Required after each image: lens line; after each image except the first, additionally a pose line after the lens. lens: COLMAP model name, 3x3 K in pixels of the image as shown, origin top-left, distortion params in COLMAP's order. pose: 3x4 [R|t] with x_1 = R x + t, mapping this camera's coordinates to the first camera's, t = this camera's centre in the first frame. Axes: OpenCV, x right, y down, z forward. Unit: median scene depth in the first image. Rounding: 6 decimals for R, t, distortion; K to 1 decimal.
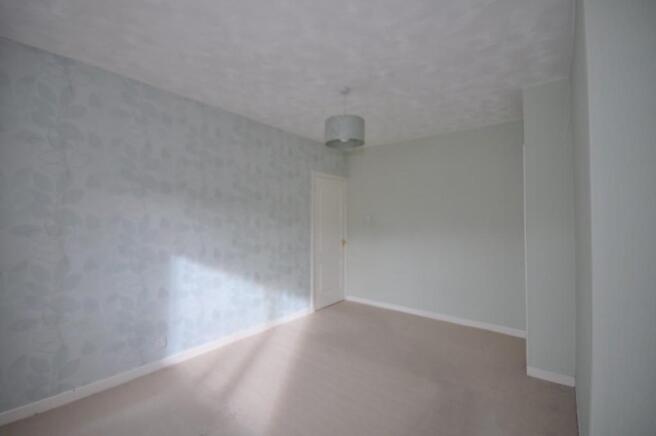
lens RADIAL K [[286.4, 0, 328.0], [0, 286.4, 218.0], [0, 0, 1]] dist [0.002370, 0.000343]
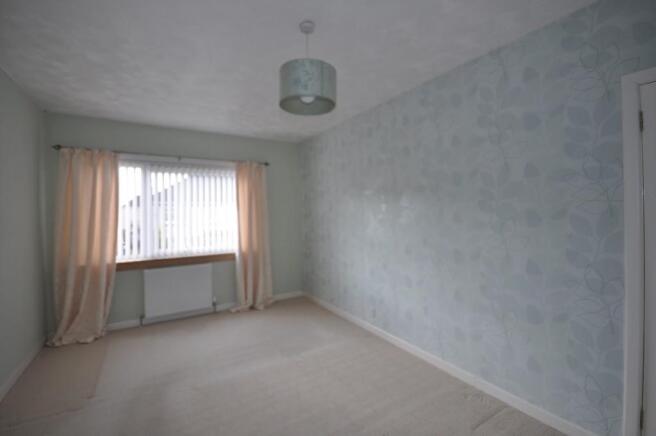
lens RADIAL K [[286.4, 0, 328.0], [0, 286.4, 218.0], [0, 0, 1]] dist [0.002370, 0.000343]
pose [[-0.341492, 0.008124, -0.939850, 0.509087], [0.008791, 0.999947, 0.005449, 0.010078], [0.939844, -0.006402, -0.341545, 0.961088]]
